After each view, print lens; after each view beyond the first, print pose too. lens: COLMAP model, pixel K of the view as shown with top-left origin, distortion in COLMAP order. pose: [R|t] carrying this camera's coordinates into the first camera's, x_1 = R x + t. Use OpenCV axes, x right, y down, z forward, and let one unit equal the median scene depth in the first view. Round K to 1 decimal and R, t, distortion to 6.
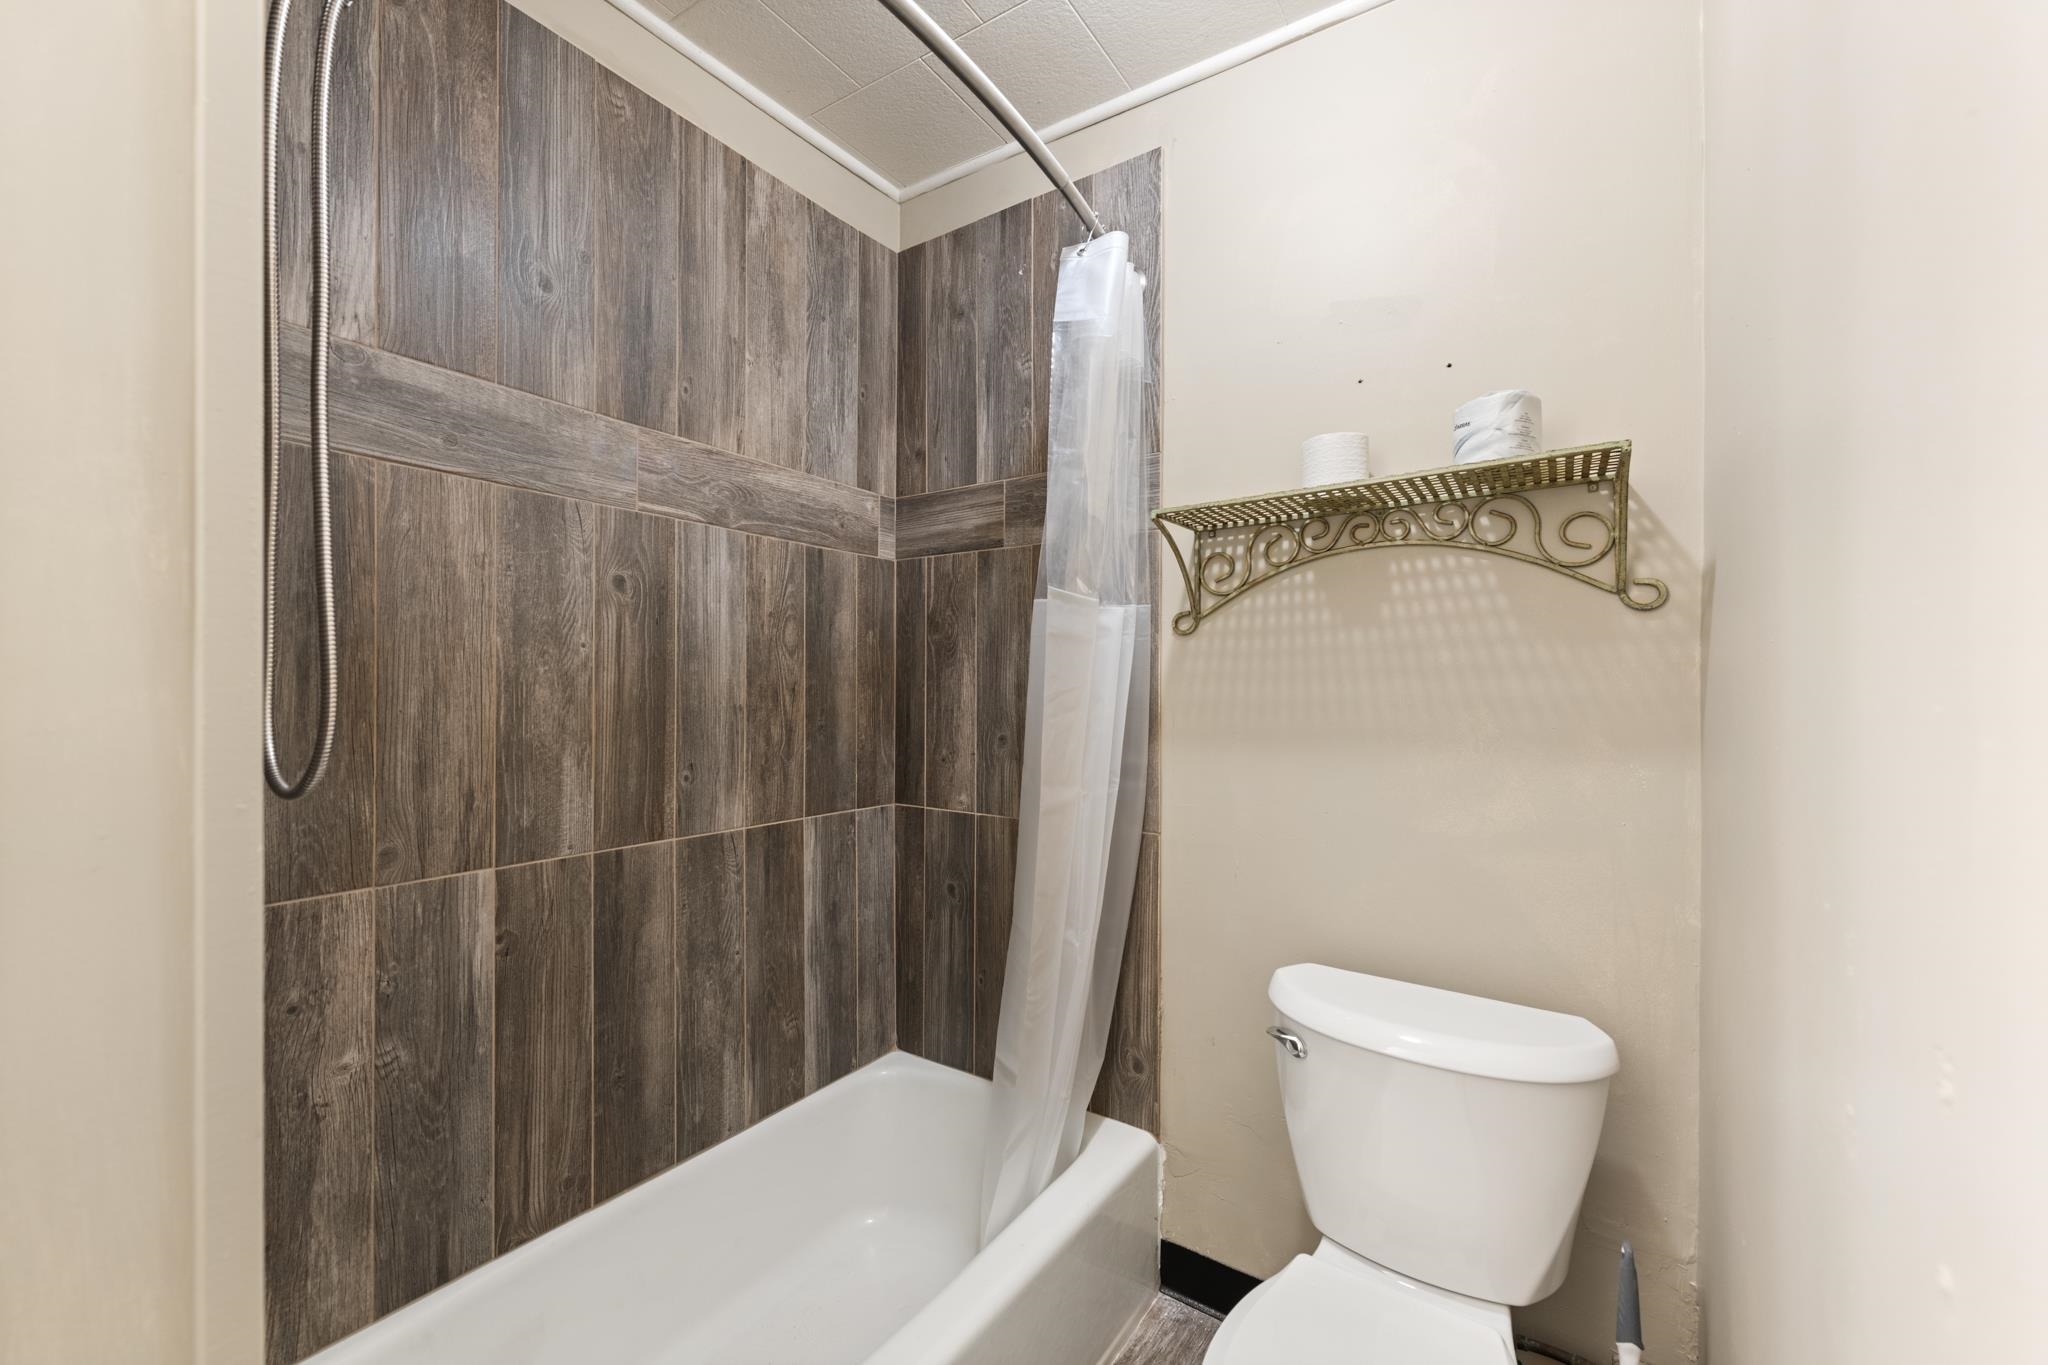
lens RADIAL K [[807.9, 0, 1023.1], [0, 807.9, 685.6], [0, 0, 1]] dist [0.012768, -0.004669]
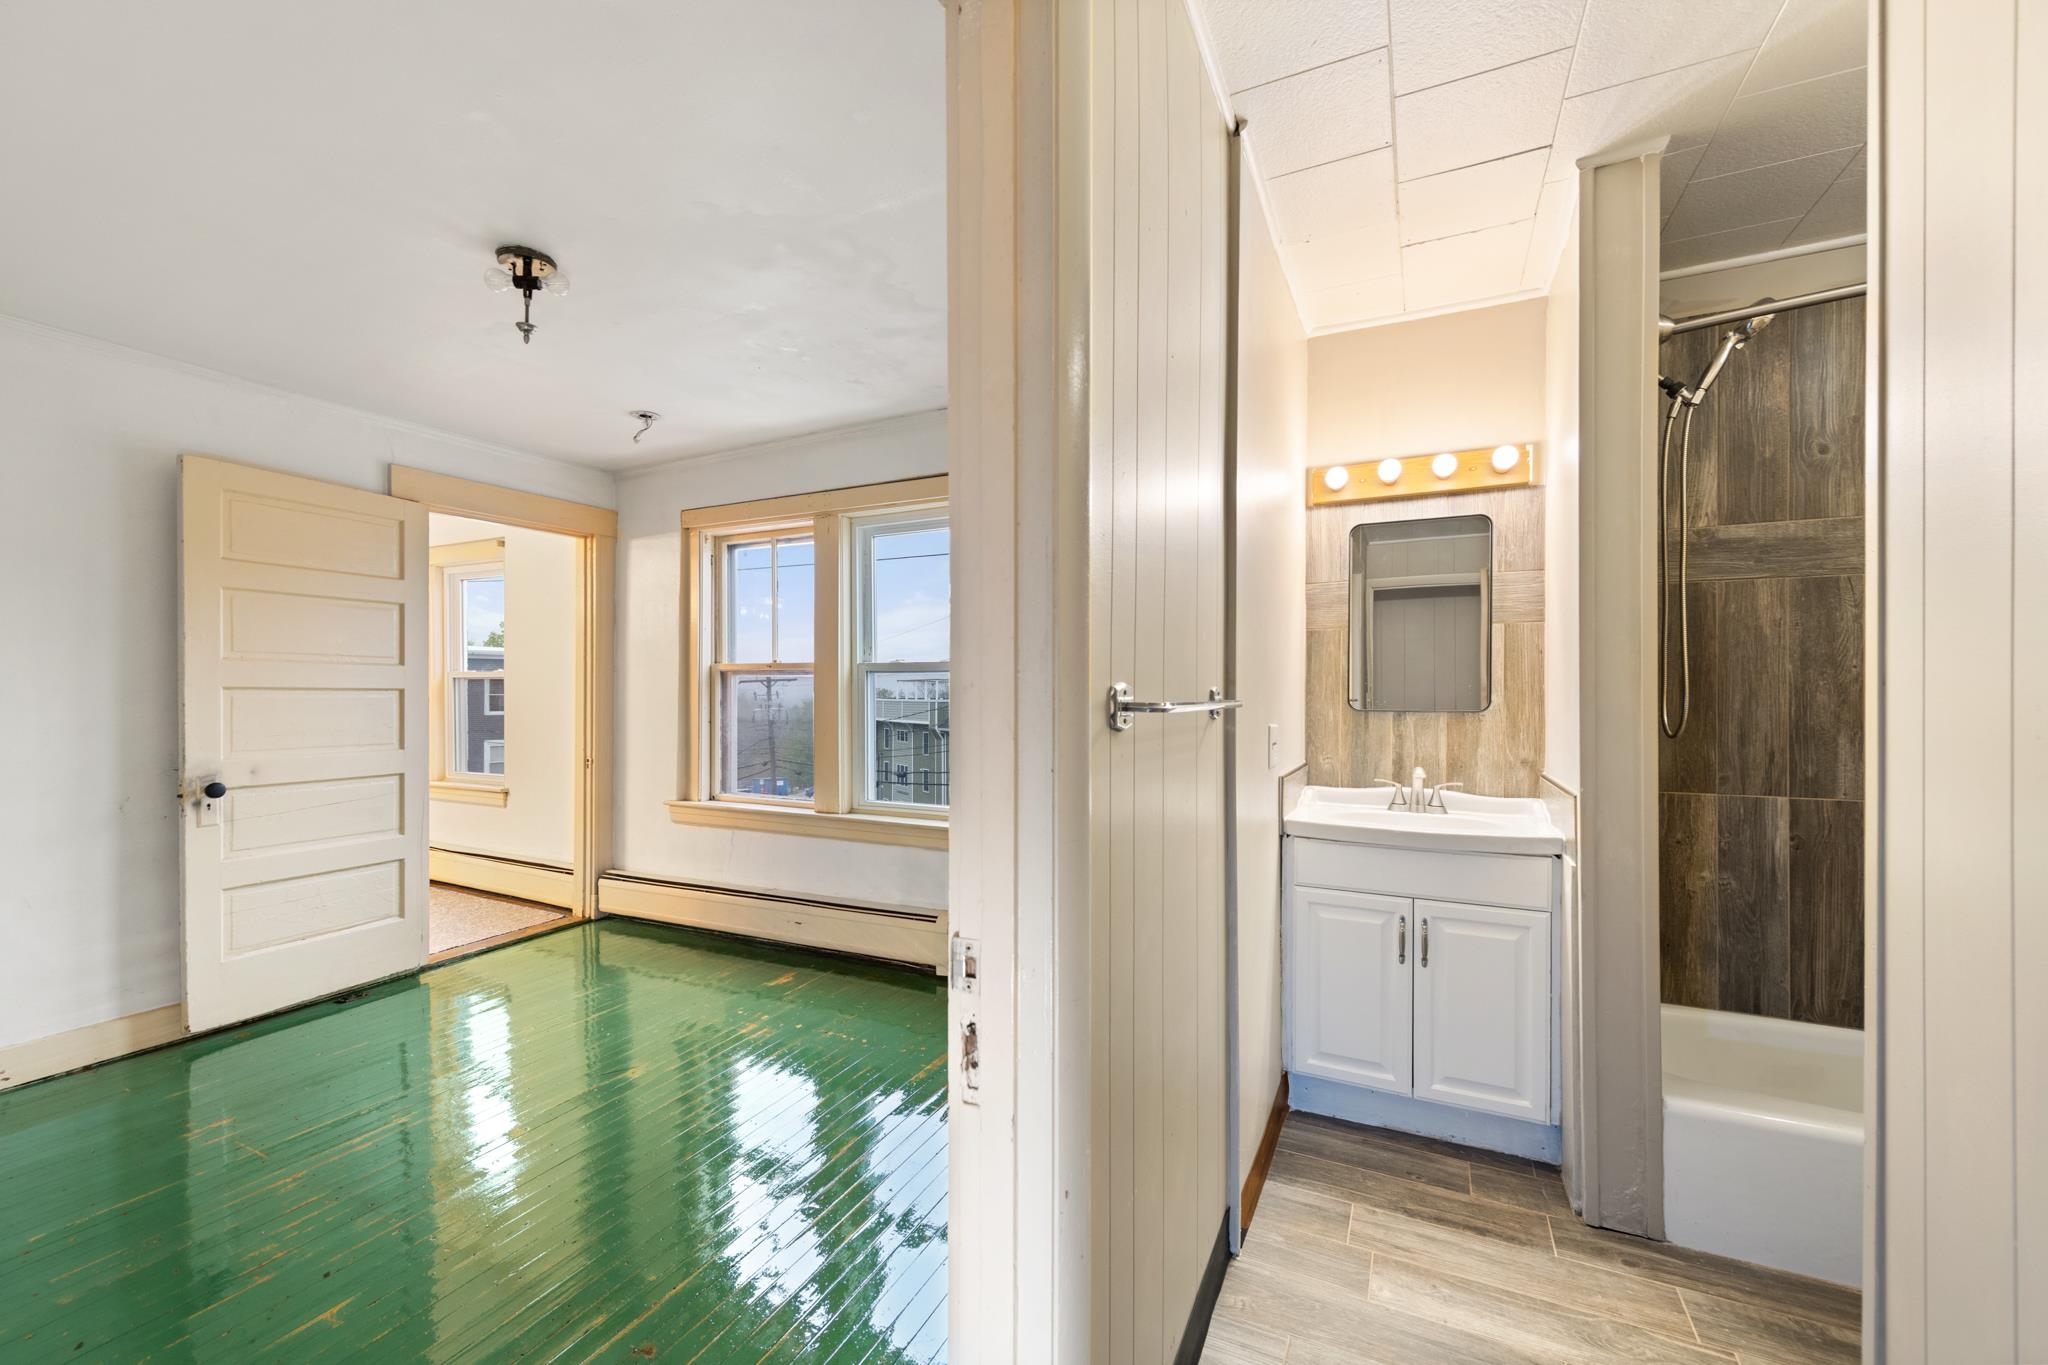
lens RADIAL K [[807.9, 0, 1029.3], [0, 807.9, 701.3], [0, 0, 1]] dist [0.012768, -0.004669]
pose [[0.148665, 0.002089, -0.988885, 0.750733], [0.006766, 0.999972, 0.003130, 0.001193], [0.988864, -0.007156, 0.148647, -0.783859]]
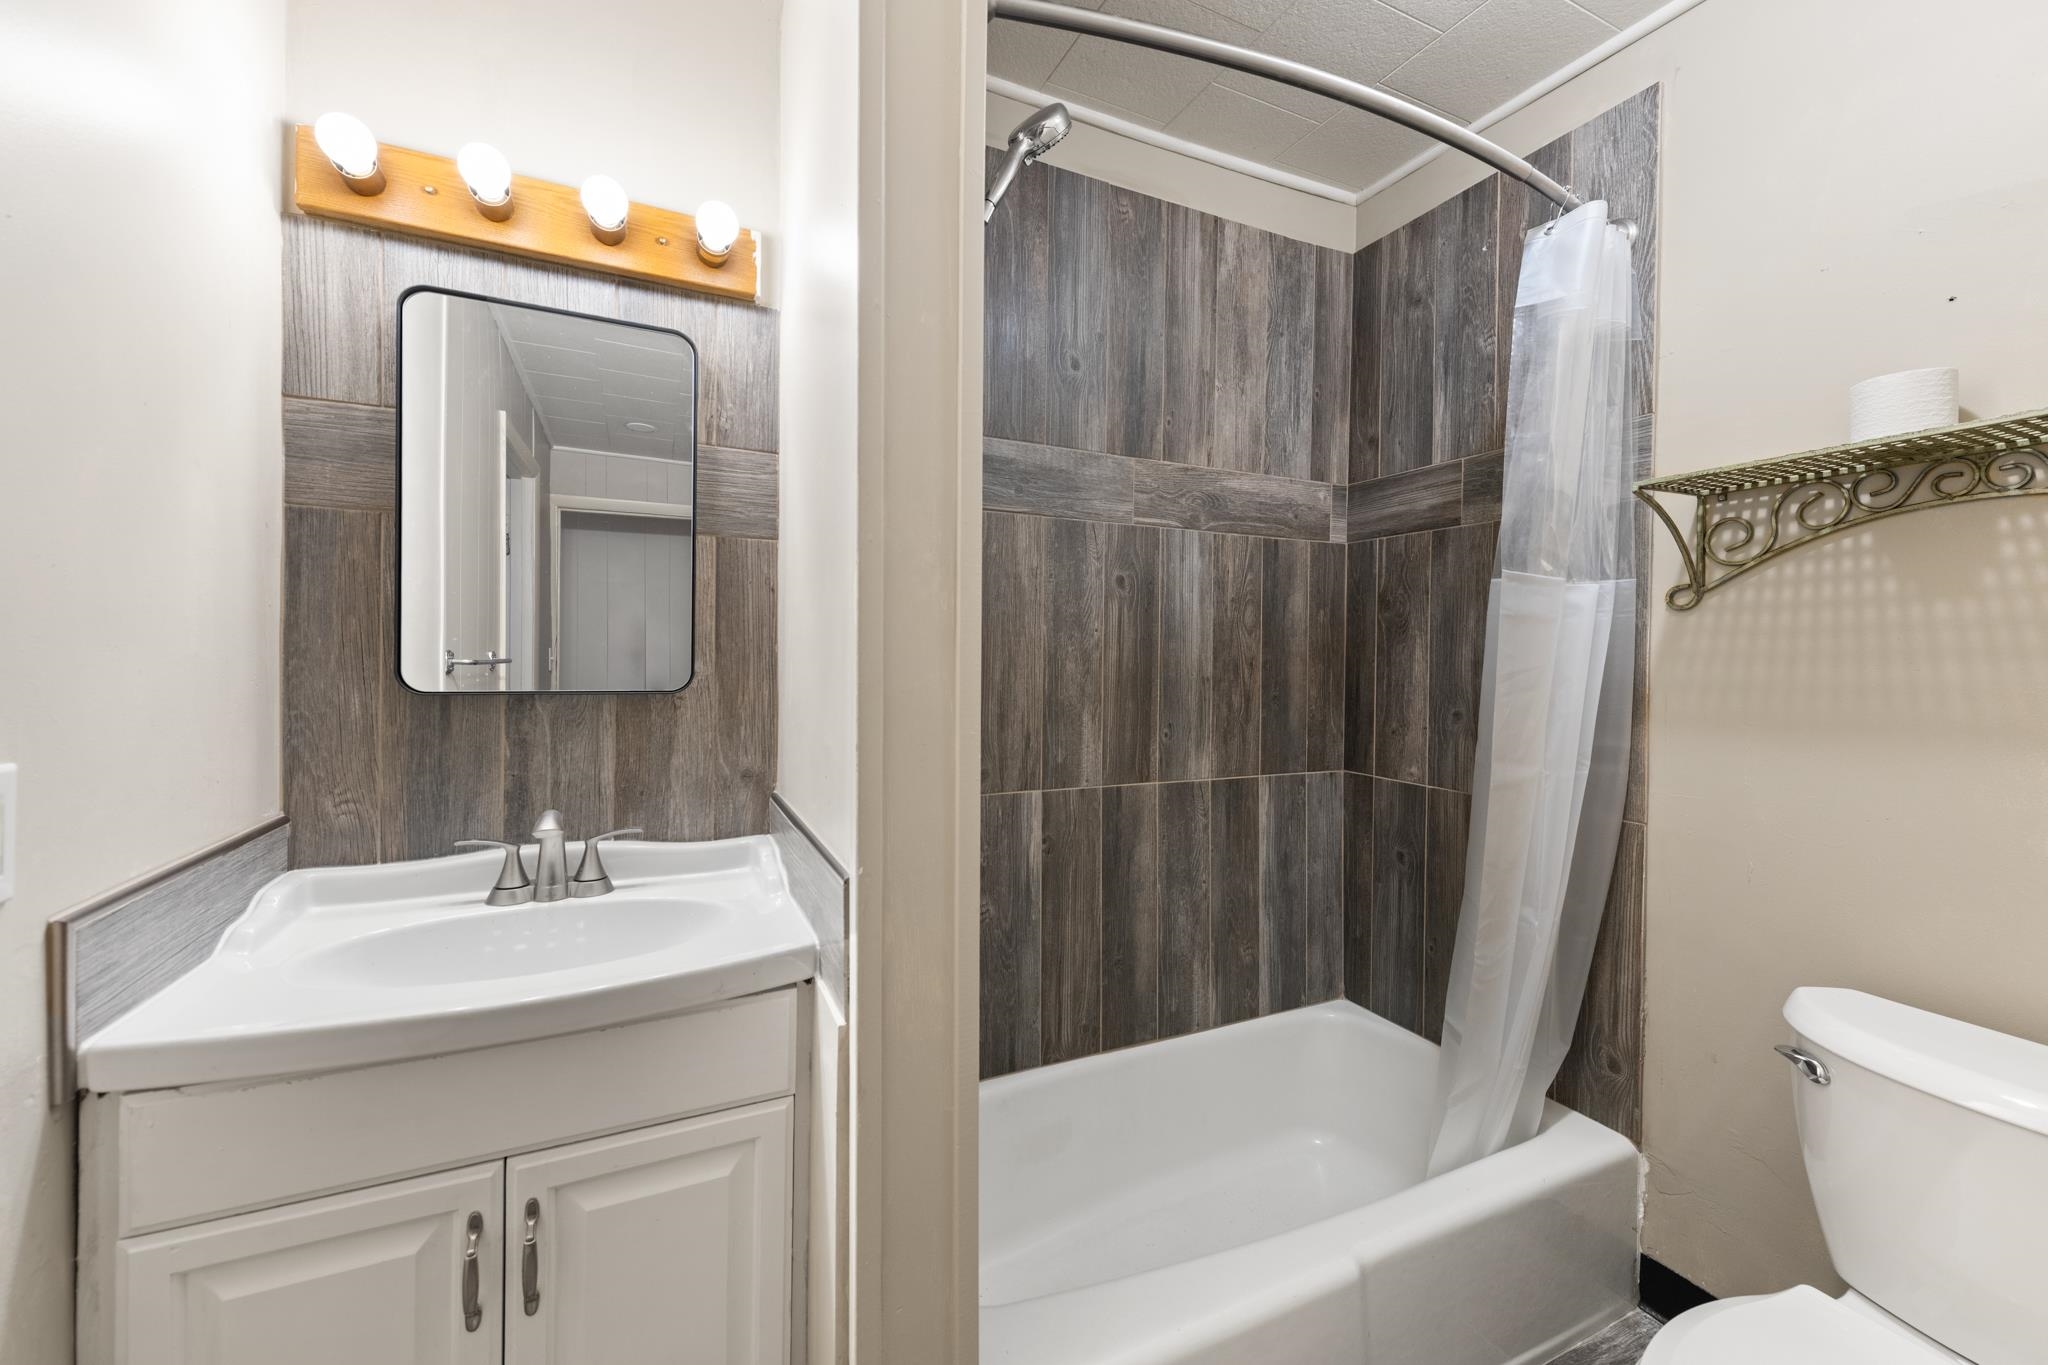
lens RADIAL K [[807.9, 0, 1030.2], [0, 807.9, 662.8], [0, 0, 1]] dist [0.012768, -0.004669]
pose [[0.863183, 0.011663, -0.504757, 0.032123], [-0.005317, 0.999888, 0.014010, -0.013839], [0.504864, -0.009409, 0.863148, -0.193389]]
